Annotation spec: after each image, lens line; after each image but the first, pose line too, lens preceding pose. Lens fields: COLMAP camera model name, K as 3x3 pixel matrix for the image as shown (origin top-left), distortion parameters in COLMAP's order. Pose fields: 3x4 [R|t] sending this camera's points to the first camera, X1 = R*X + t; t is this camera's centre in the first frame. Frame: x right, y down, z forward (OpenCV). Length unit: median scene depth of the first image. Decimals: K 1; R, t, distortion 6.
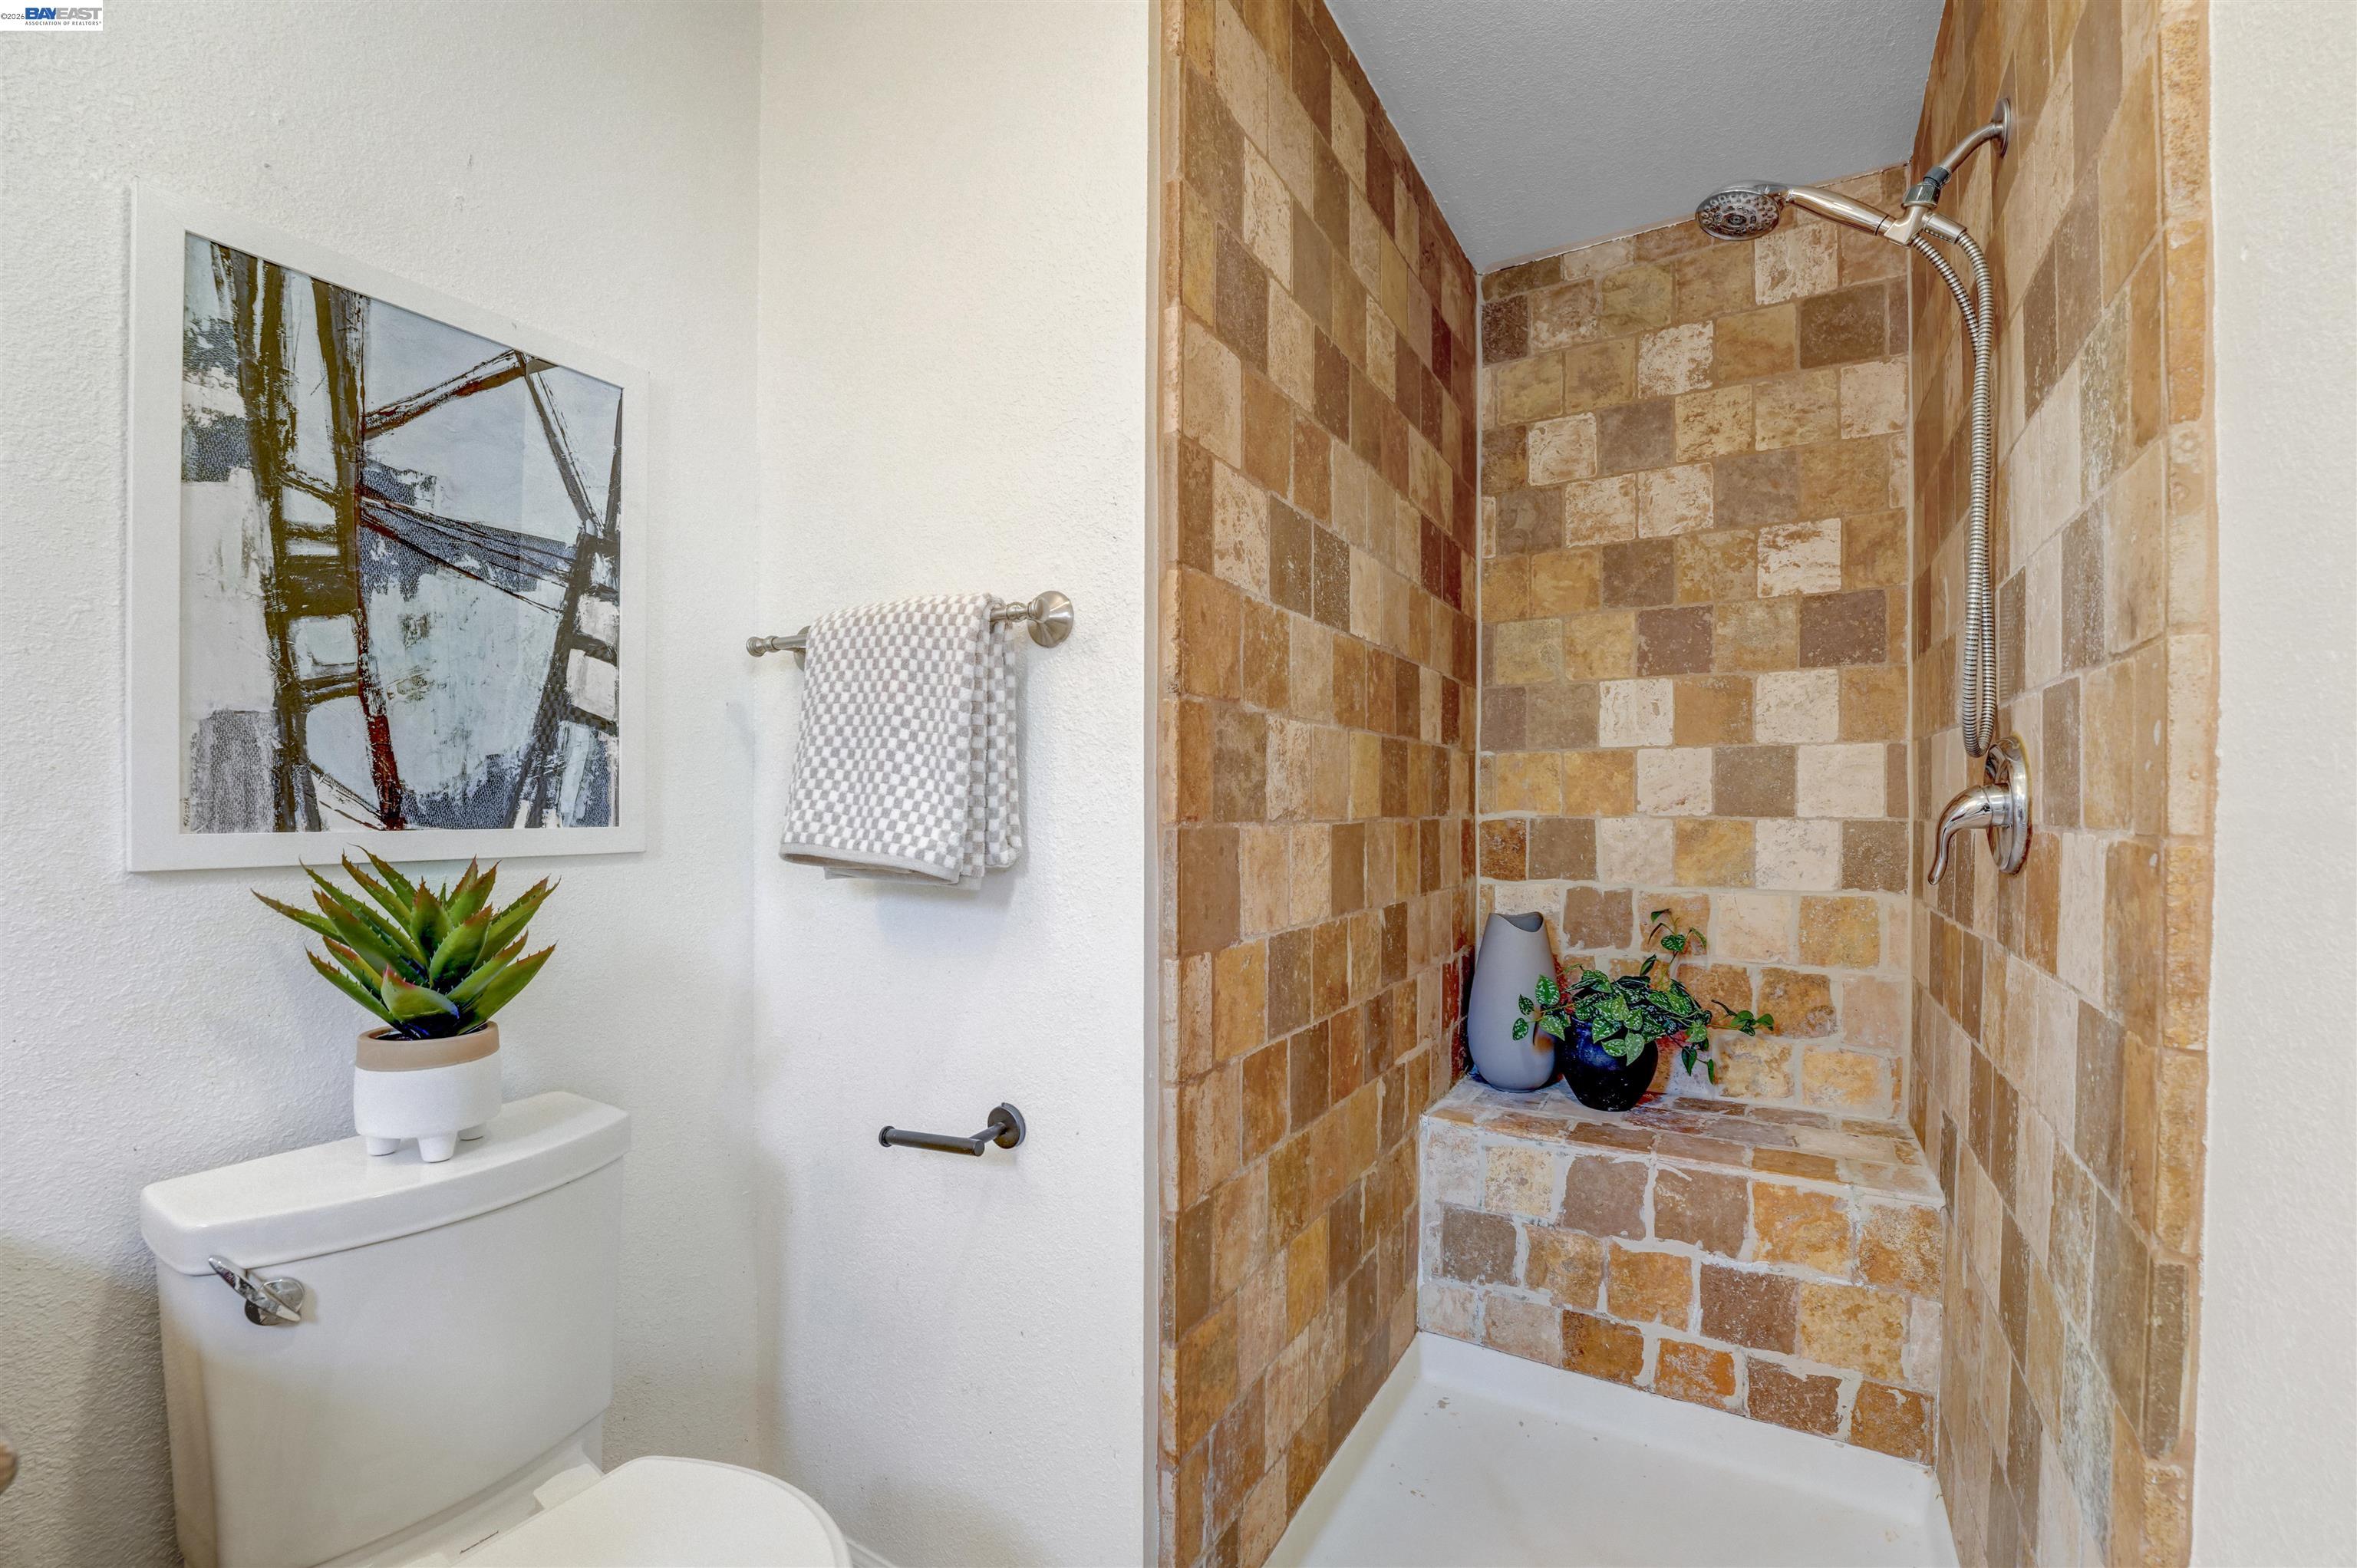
lens RADIAL K [[974.3, 0, 1163.8], [0, 974.3, 771.2], [0, 0, 1]] dist [-0.033348, 0.003161]
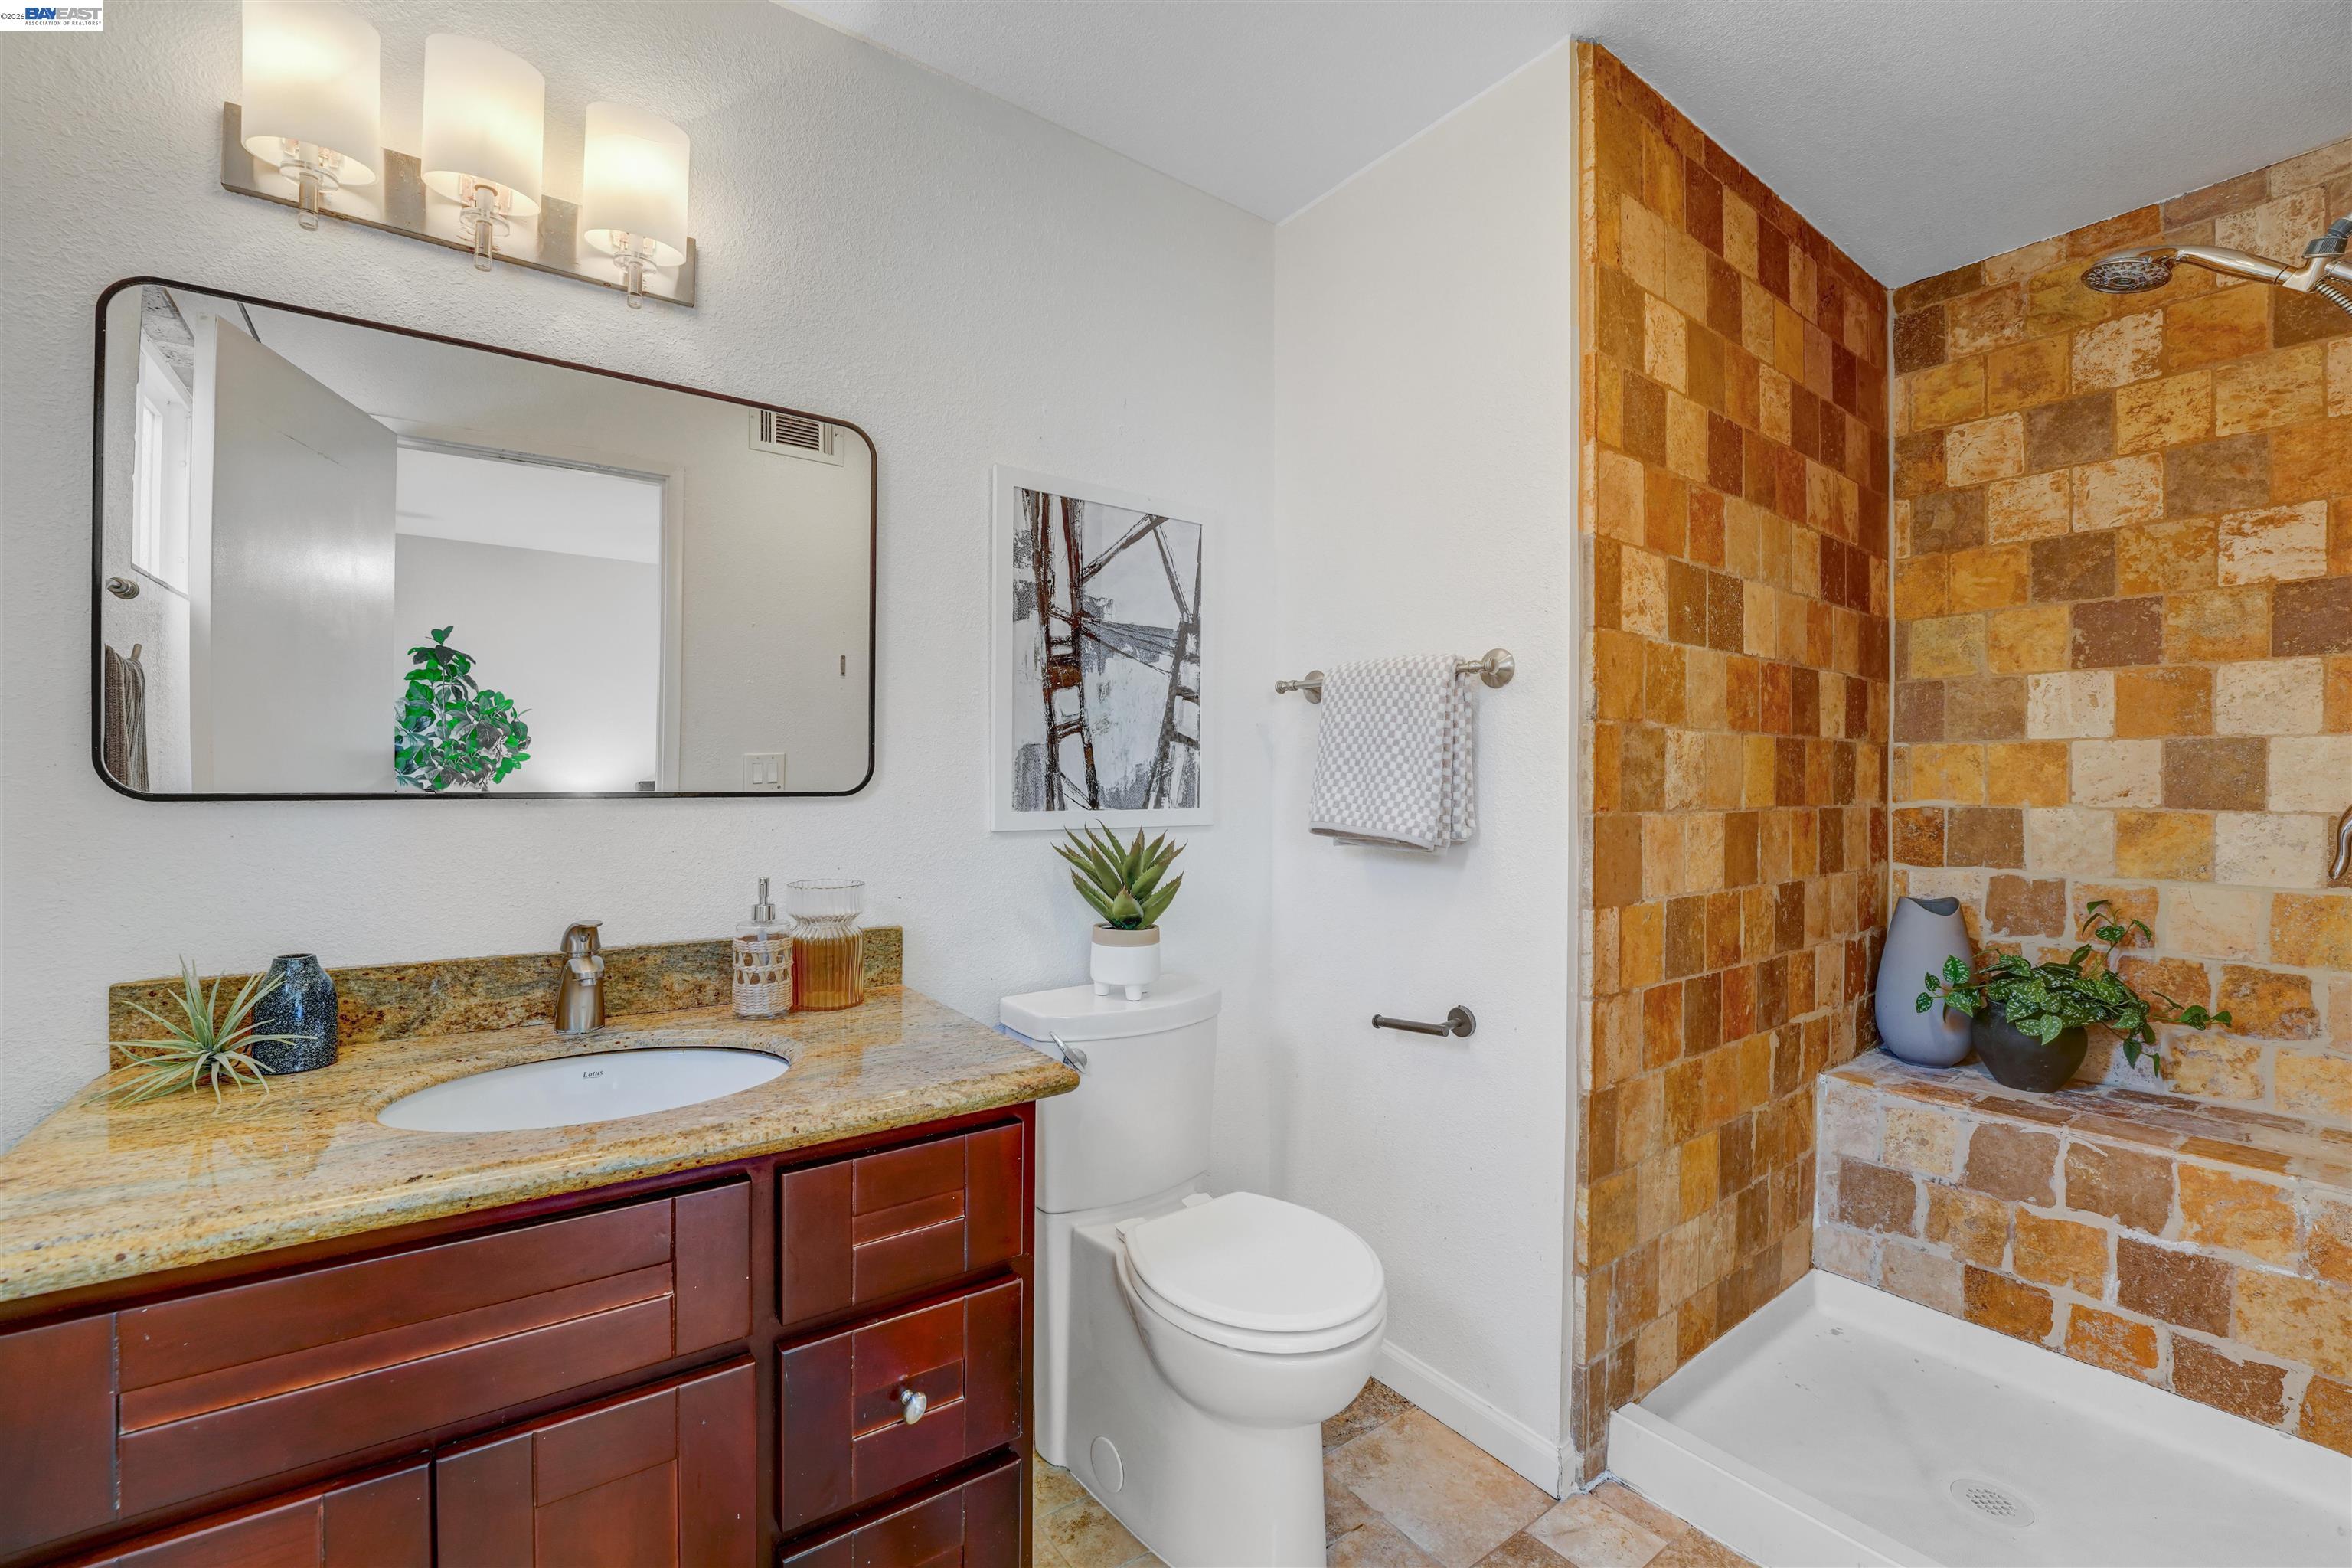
lens RADIAL K [[972.3, 0, 1161.3], [0, 972.3, 771.2], [0, 0, 1]] dist [-0.033348, 0.003161]
pose [[0.927009, 0.001173, -0.375038, -0.033380], [0.008848, 0.999648, 0.024997, -0.037182], [0.374935, -0.026490, 0.926672, -0.417300]]
